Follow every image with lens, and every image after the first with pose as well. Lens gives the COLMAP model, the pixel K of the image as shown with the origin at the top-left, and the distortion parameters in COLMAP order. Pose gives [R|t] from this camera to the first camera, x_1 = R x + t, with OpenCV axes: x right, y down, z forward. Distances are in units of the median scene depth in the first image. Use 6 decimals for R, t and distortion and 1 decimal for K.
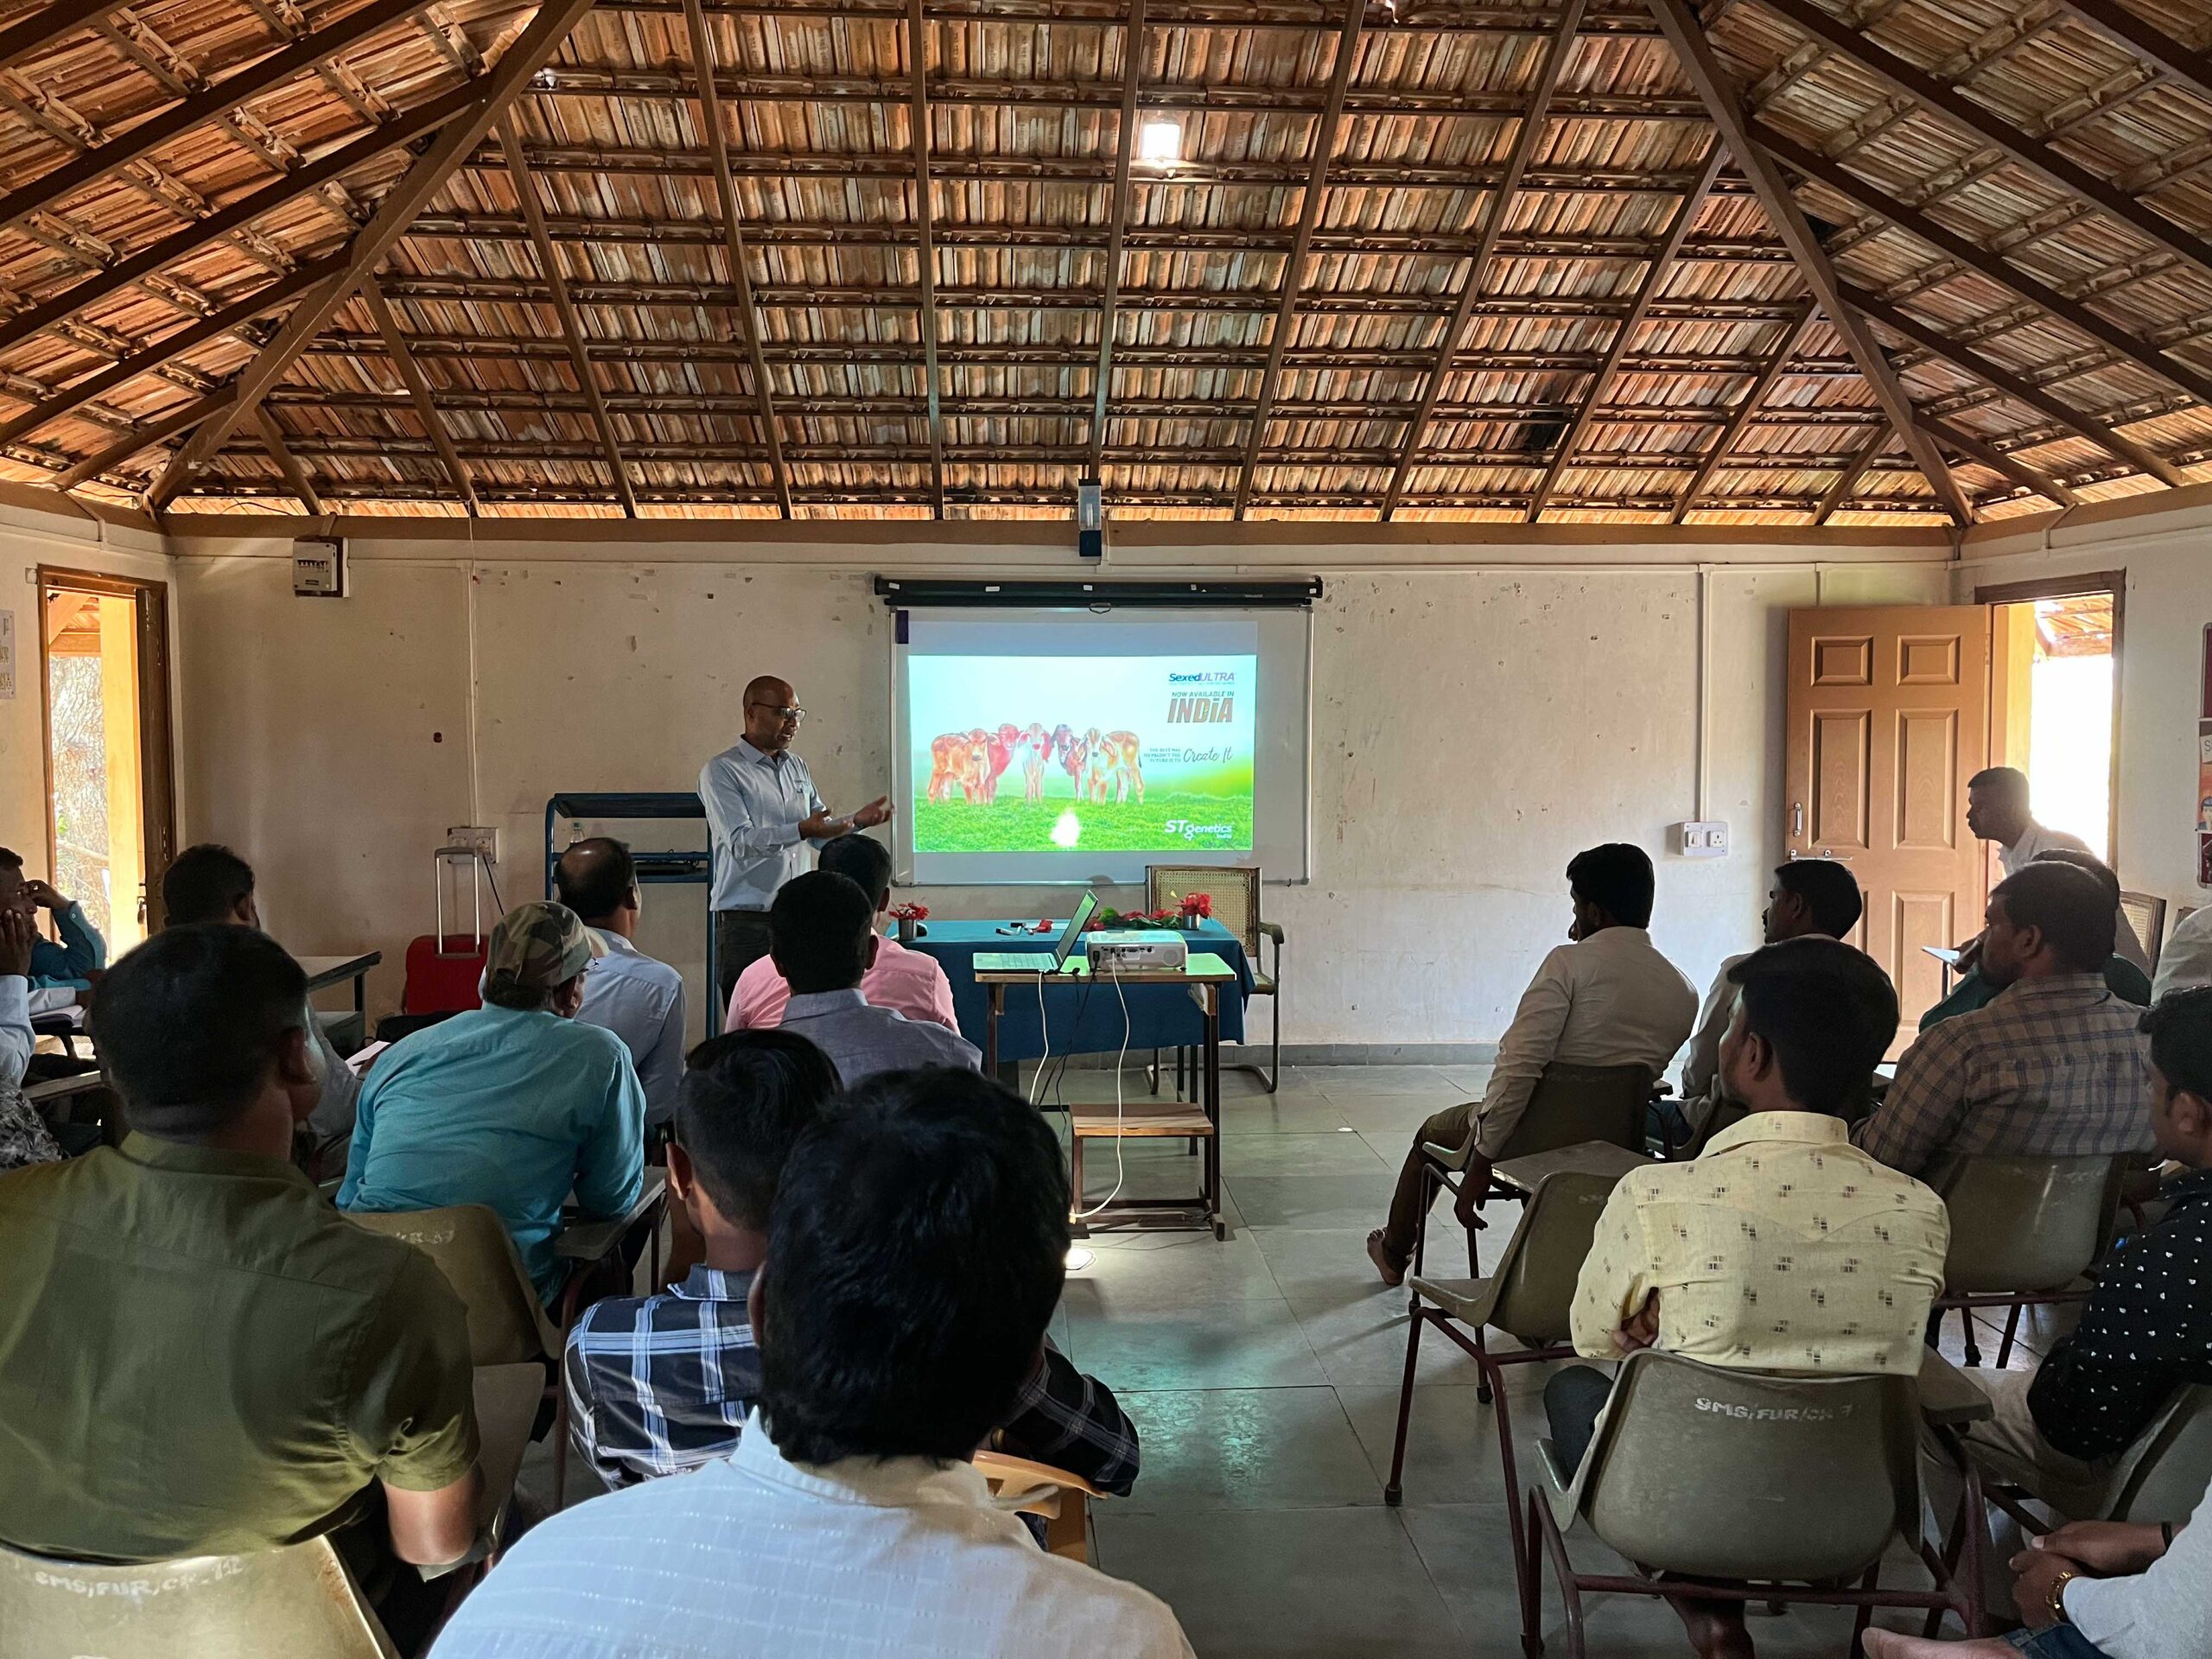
lens RADIAL K [[1721.3, 0, 1094.2], [0, 1721.3, 813.3], [0, 0, 1]] dist [0.071107, -0.096616]
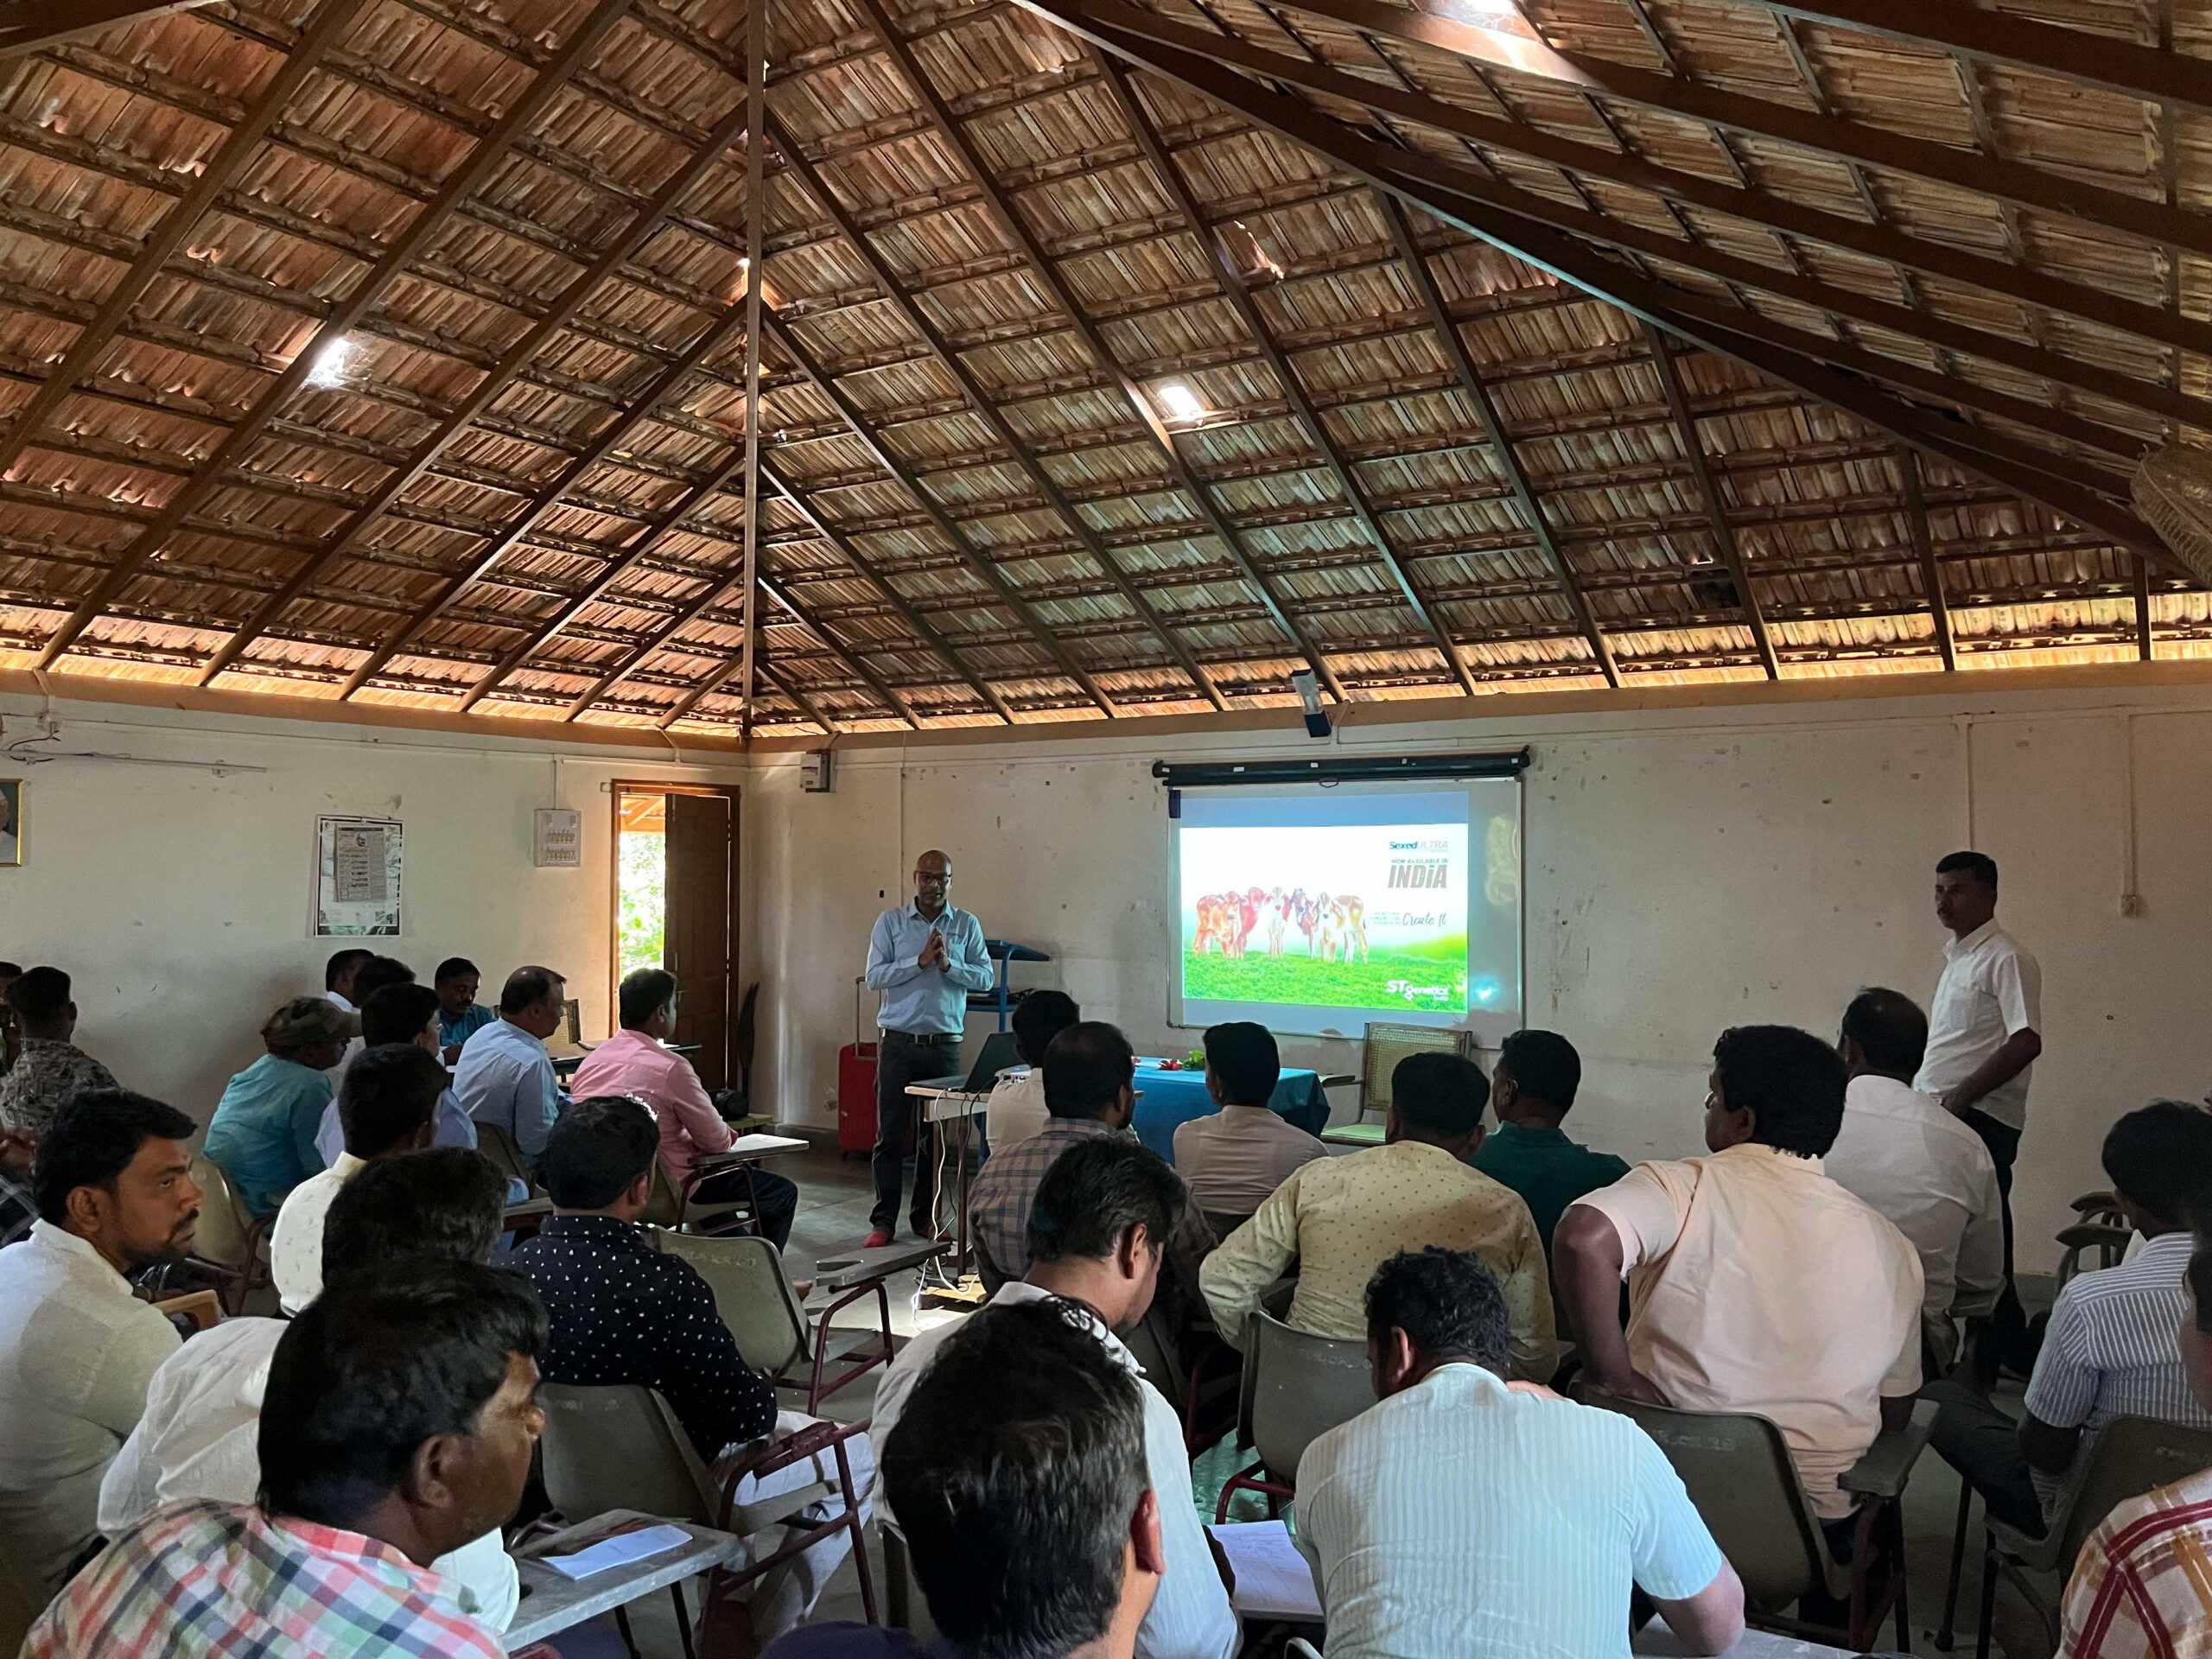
lens RADIAL K [[1721.3, 0, 1128.6], [0, 1721.3, 780.8], [0, 0, 1]] dist [0.071107, -0.096616]
pose [[0.791882, -0.027920, -0.610035, 0.570165], [-0.040679, 0.994324, -0.098314, -0.007146], [0.609317, 0.102668, 0.786252, 0.057525]]
